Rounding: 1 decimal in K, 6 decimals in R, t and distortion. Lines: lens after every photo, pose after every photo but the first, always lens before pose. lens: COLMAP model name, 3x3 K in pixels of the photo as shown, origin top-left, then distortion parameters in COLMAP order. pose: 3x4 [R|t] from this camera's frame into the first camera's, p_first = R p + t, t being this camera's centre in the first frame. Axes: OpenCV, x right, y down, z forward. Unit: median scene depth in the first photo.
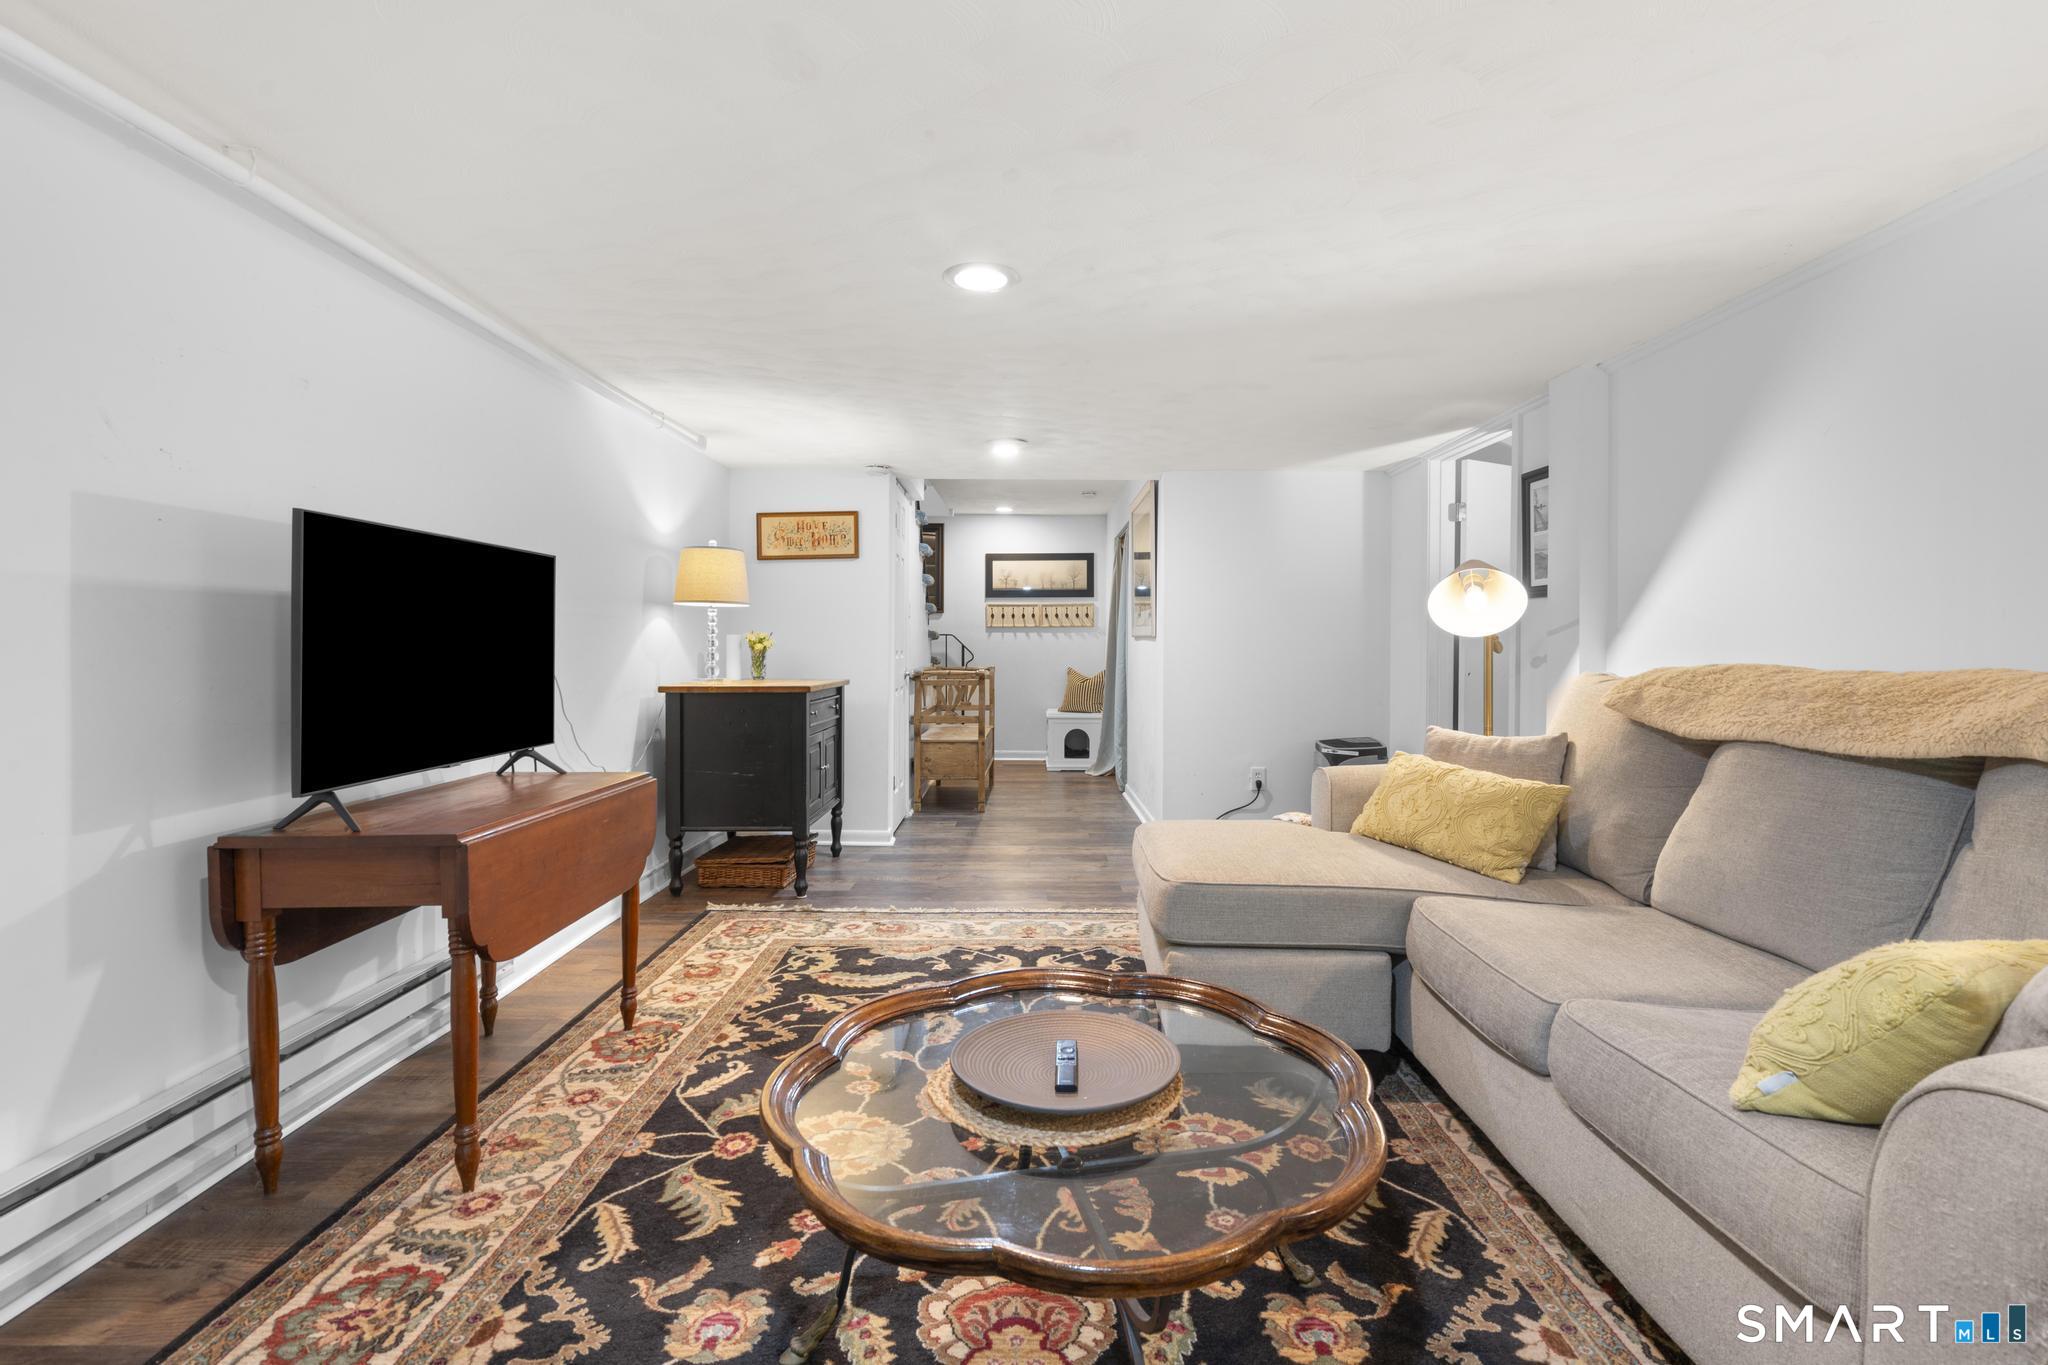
lens RADIAL K [[935.2, 0, 1021.6], [0, 935.2, 673.3], [0, 0, 1]] dist [-0.000877, 0.001225]
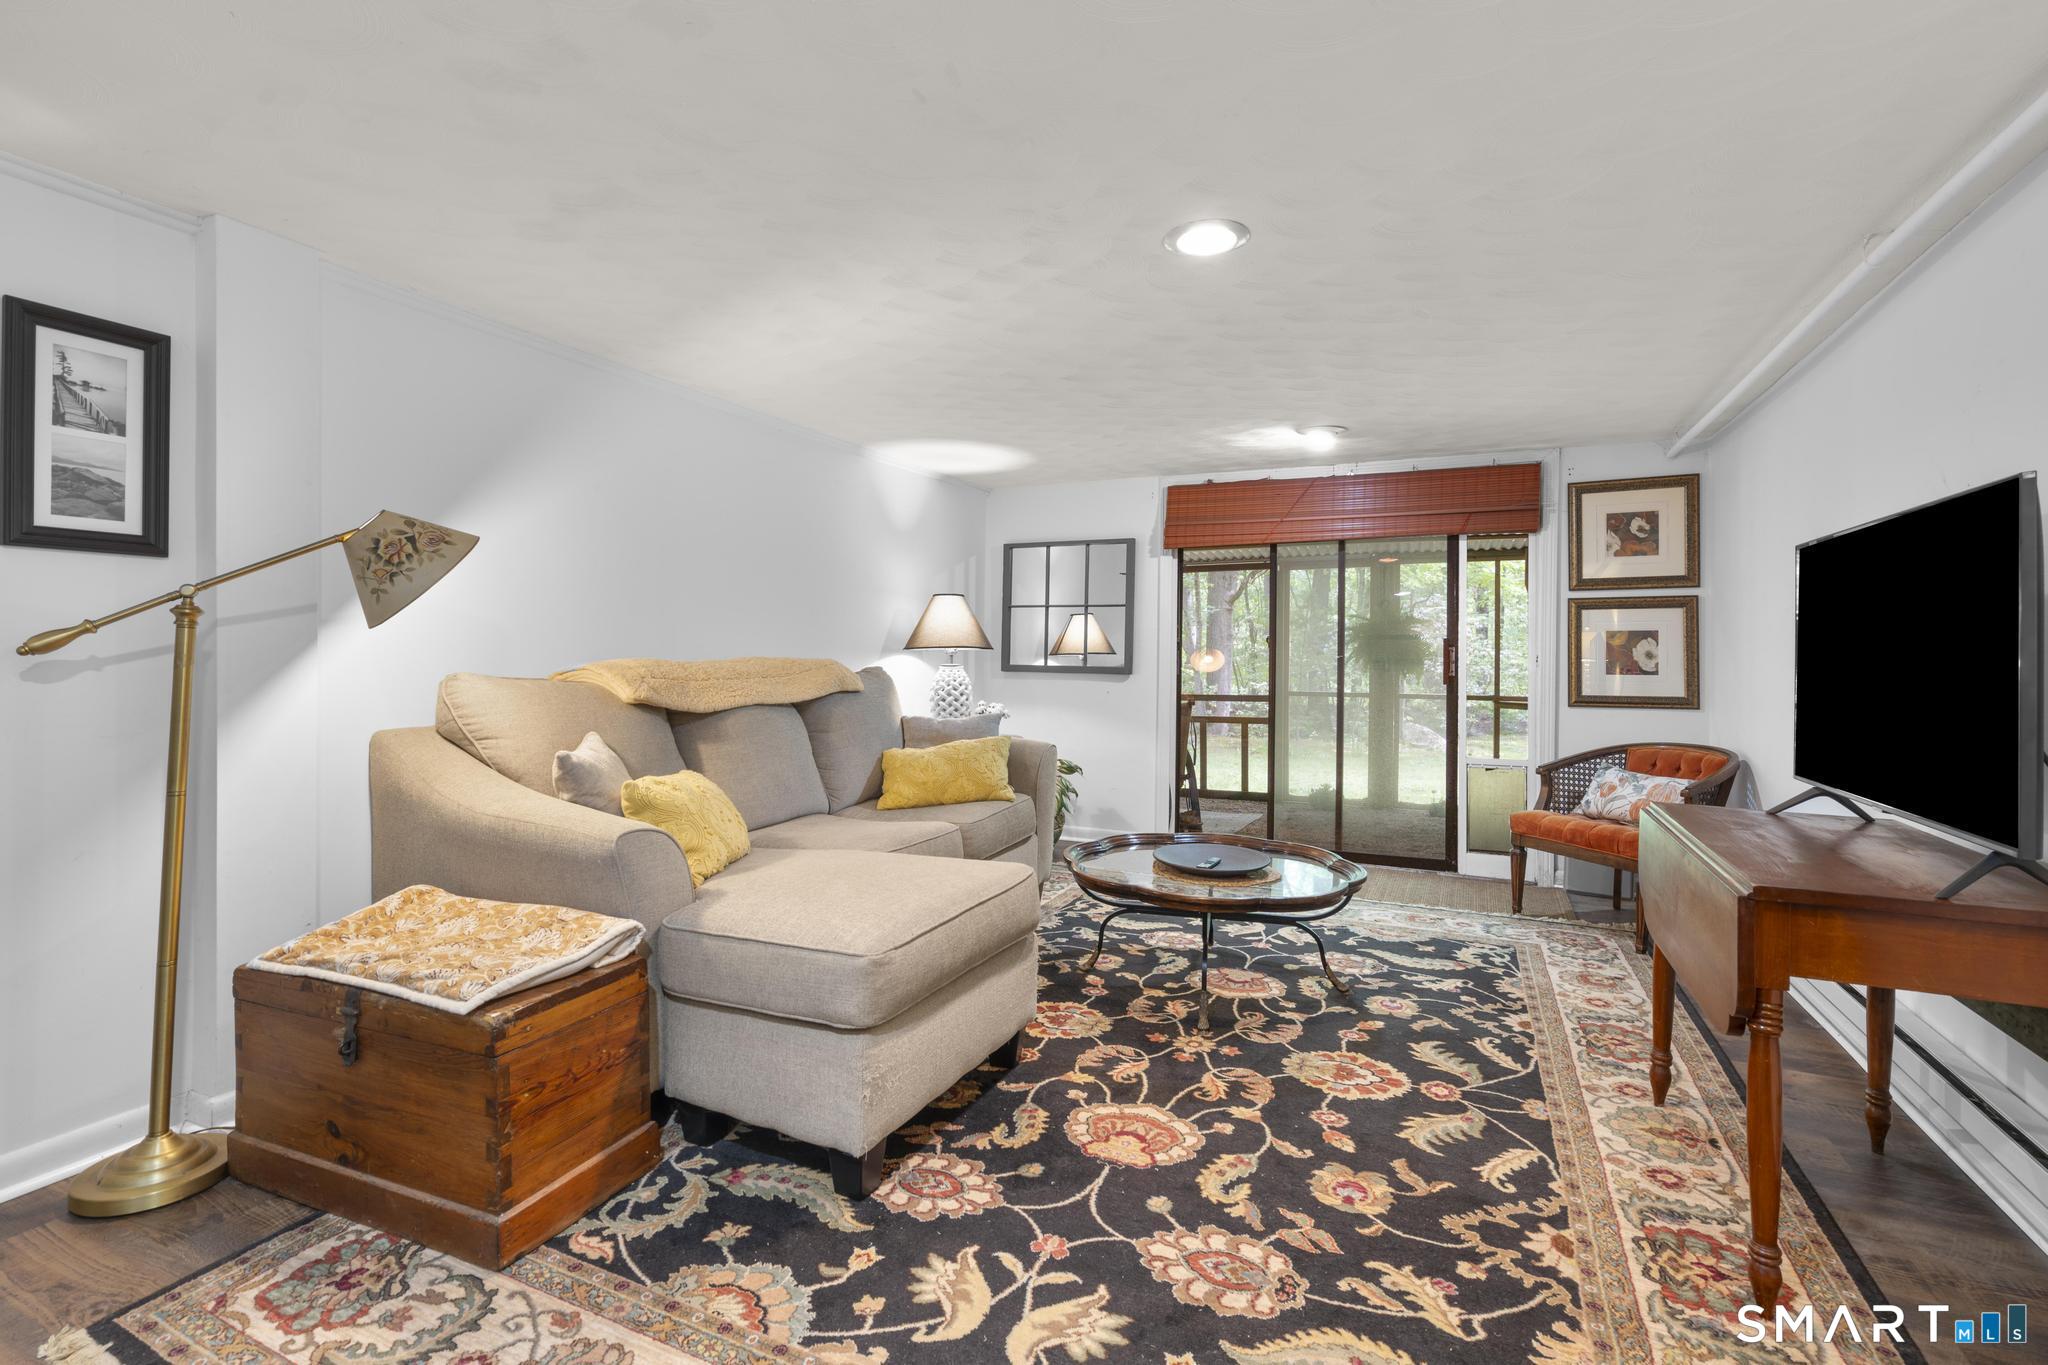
lens RADIAL K [[935.2, 0, 1029.6], [0, 935.2, 675.9], [0, 0, 1]] dist [-0.000877, 0.001225]
pose [[-0.913582, -0.018732, 0.406222, -0.291541], [0.004225, 0.998447, 0.055543, -0.064186], [-0.406632, 0.052459, -0.912085, 2.137535]]
